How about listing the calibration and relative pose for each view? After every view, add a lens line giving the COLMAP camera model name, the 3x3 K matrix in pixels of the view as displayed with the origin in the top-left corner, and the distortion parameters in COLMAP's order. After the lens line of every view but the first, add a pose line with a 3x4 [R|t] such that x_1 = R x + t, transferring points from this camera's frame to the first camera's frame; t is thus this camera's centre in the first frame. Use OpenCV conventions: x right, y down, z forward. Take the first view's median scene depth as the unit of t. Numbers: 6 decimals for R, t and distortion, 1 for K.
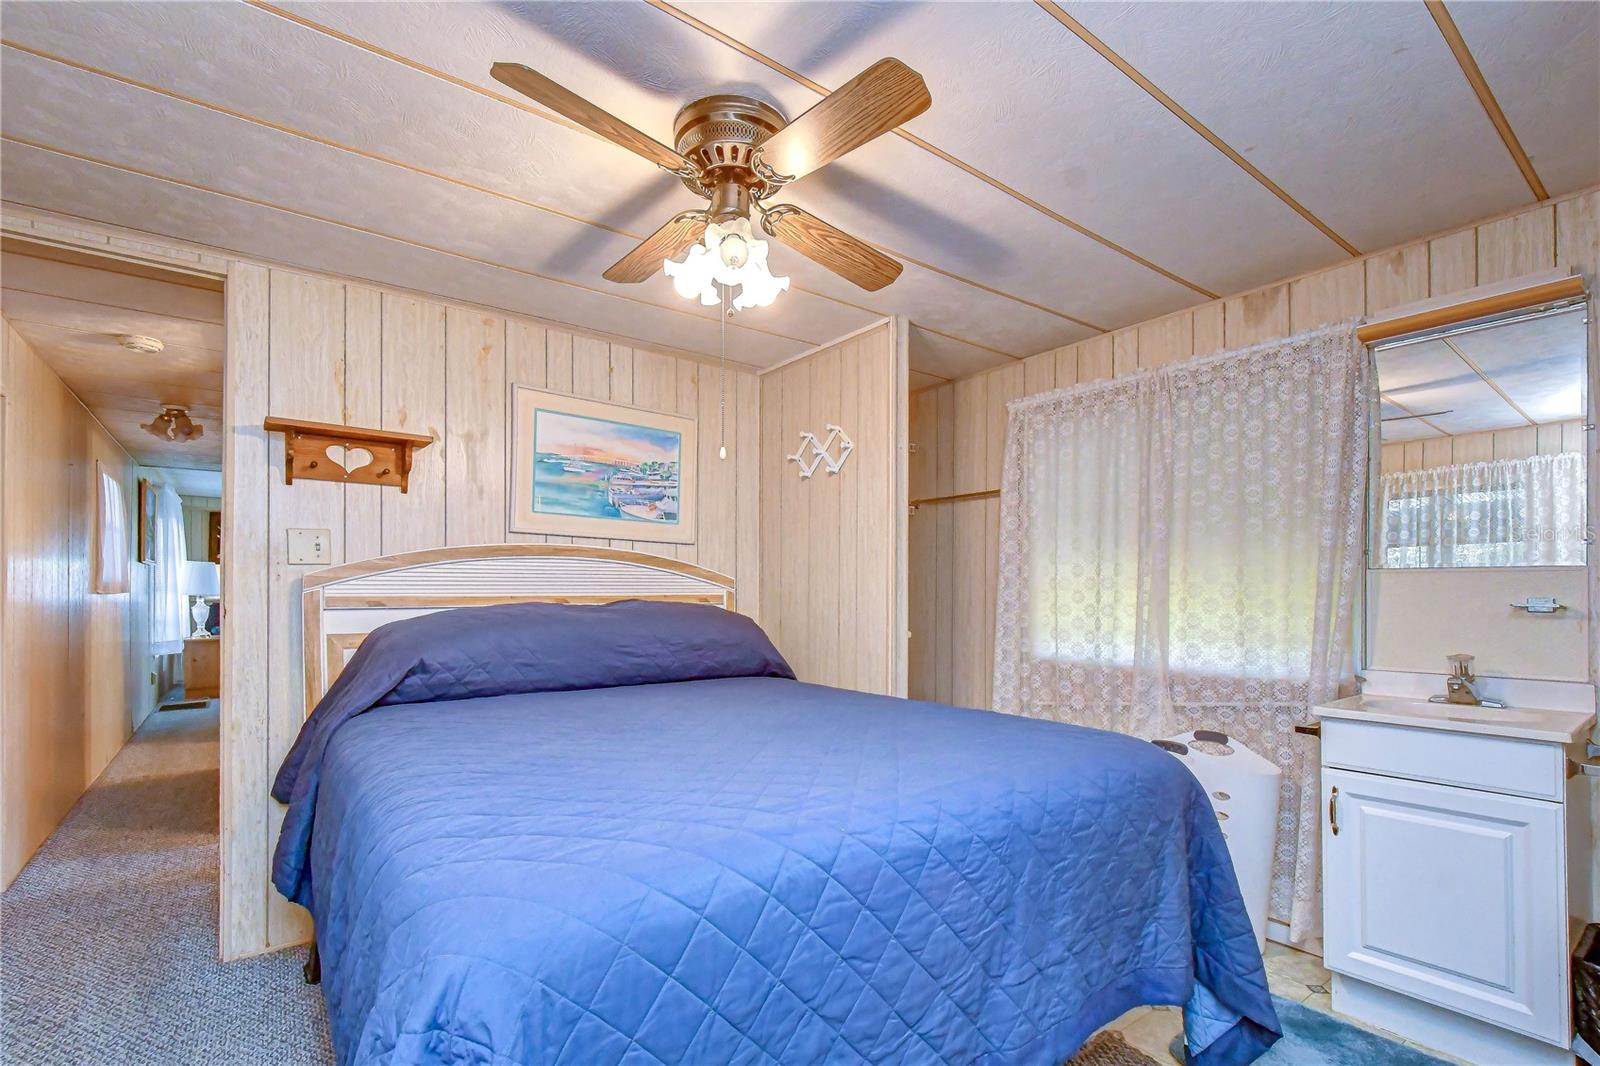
lens RADIAL K [[741.8, 0, 807.3], [0, 741.8, 588.5], [0, 0, 1]] dist [-0.000591, -0.004644]
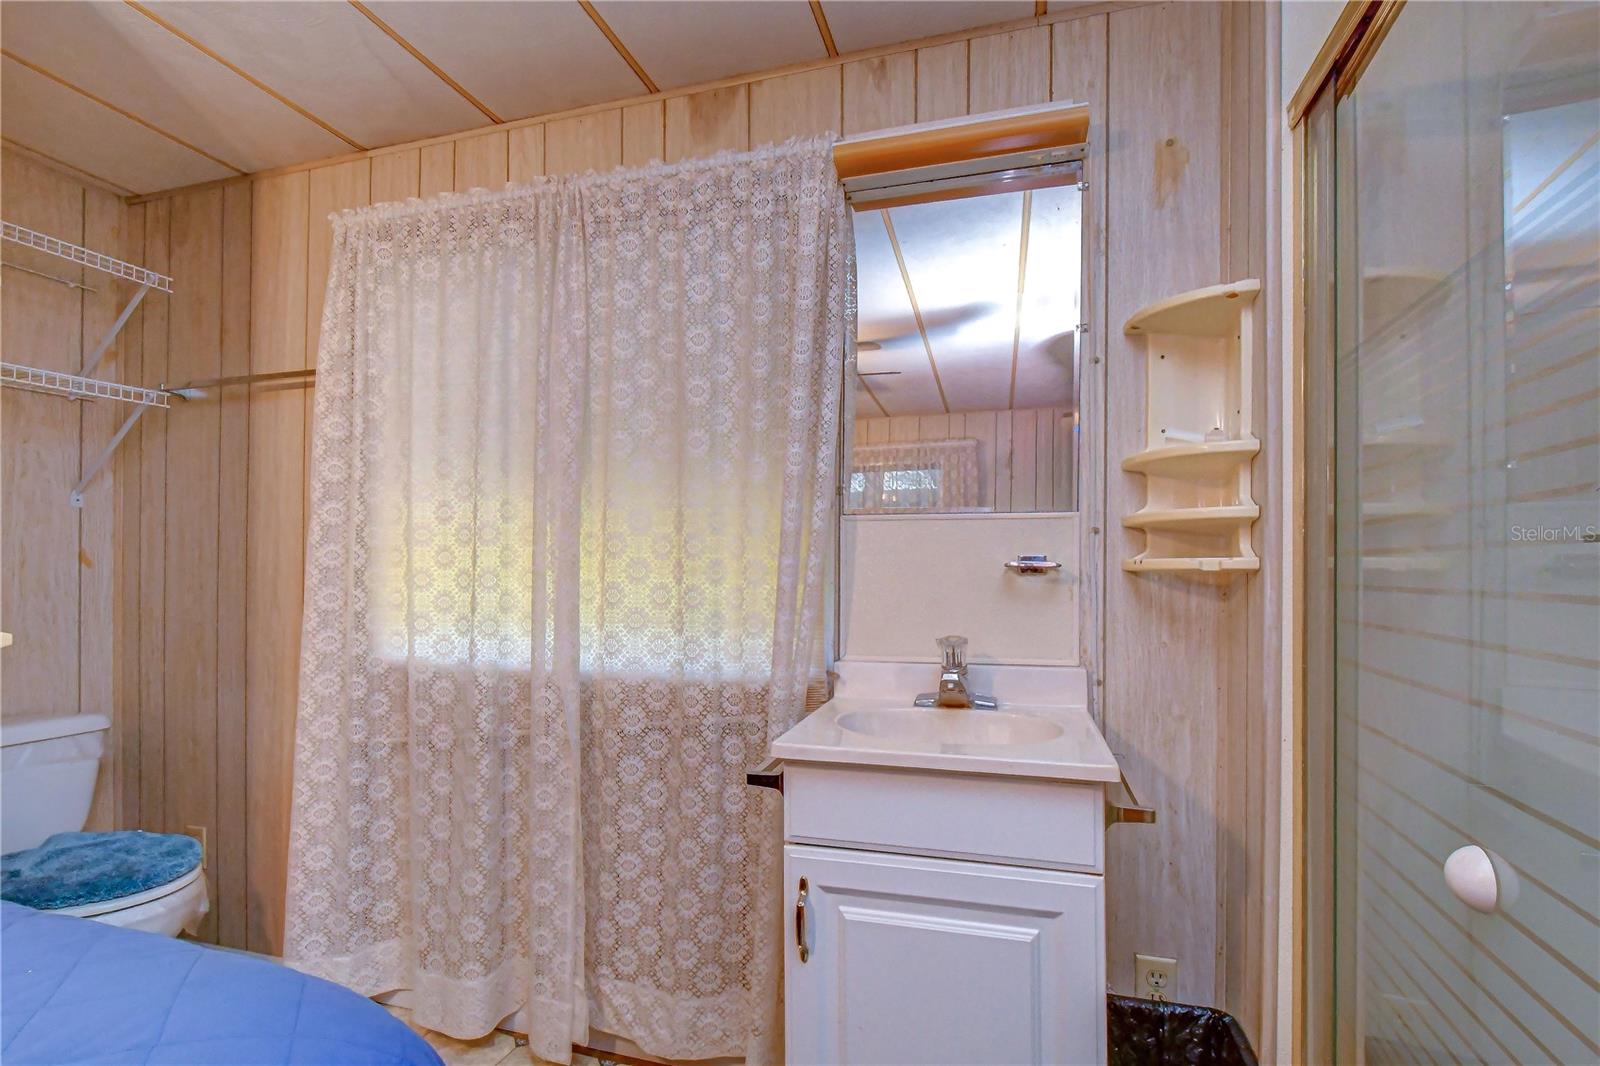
lens RADIAL K [[732.4, 0, 803.1], [0, 732.4, 566.3], [0, 0, 1]] dist [-0.002249, -0.001425]
pose [[0.809172, 0.001186, 0.587571, 0.293573], [-0.004545, 0.999981, 0.004241, 0.016862], [-0.587555, -0.006102, 0.809161, 0.420888]]
